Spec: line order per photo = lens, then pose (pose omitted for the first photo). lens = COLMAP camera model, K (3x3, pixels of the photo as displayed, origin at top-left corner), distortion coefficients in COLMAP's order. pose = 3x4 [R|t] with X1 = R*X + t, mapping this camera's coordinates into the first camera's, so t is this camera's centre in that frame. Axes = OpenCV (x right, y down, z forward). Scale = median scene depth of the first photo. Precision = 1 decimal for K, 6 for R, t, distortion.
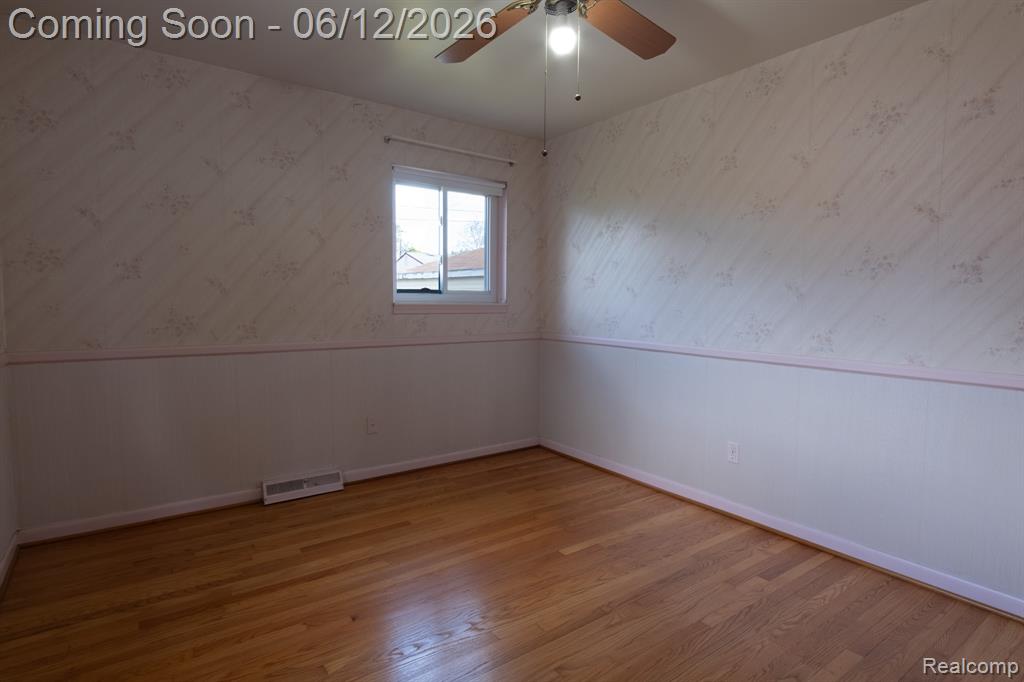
lens RADIAL K [[542.2, 0, 518.4], [0, 542.2, 336.9], [0, 0, 1]] dist [0.003344, 0.000912]
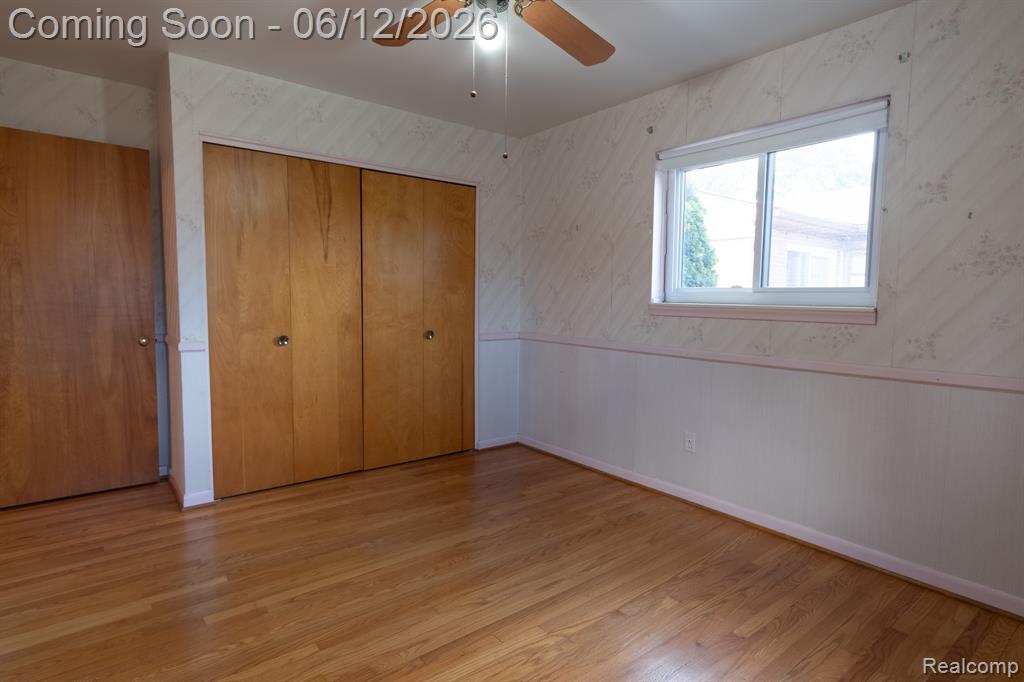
lens RADIAL K [[542.2, 0, 518.4], [0, 542.2, 336.9], [0, 0, 1]] dist [0.003344, 0.000912]
pose [[-0.998998, -0.019829, -0.040111, 0.035277], [-0.025517, 0.988856, 0.146674, -0.088354], [0.036755, 0.147551, -0.988371, 1.242425]]
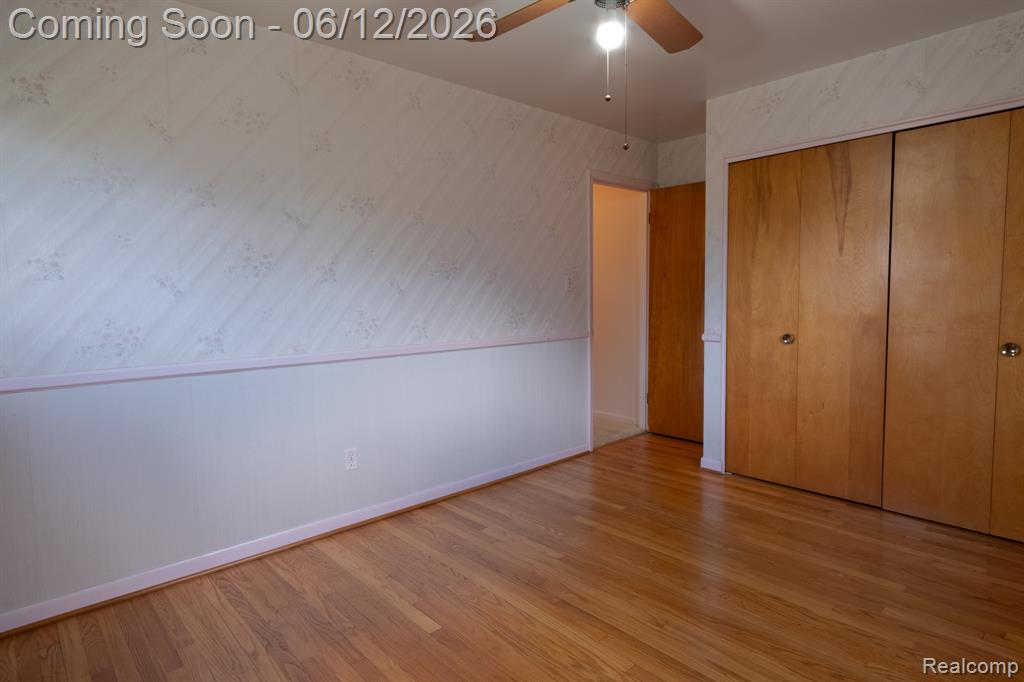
lens RADIAL K [[560.7, 0, 518.3], [0, 560.7, 337.4], [0, 0, 1]] dist [0.006796, 0.000705]
pose [[-0.106867, -0.084119, 0.990709, -0.583231], [0.084887, 0.992005, 0.093385, -0.062872], [-0.990643, 0.094078, -0.098872, 0.793948]]
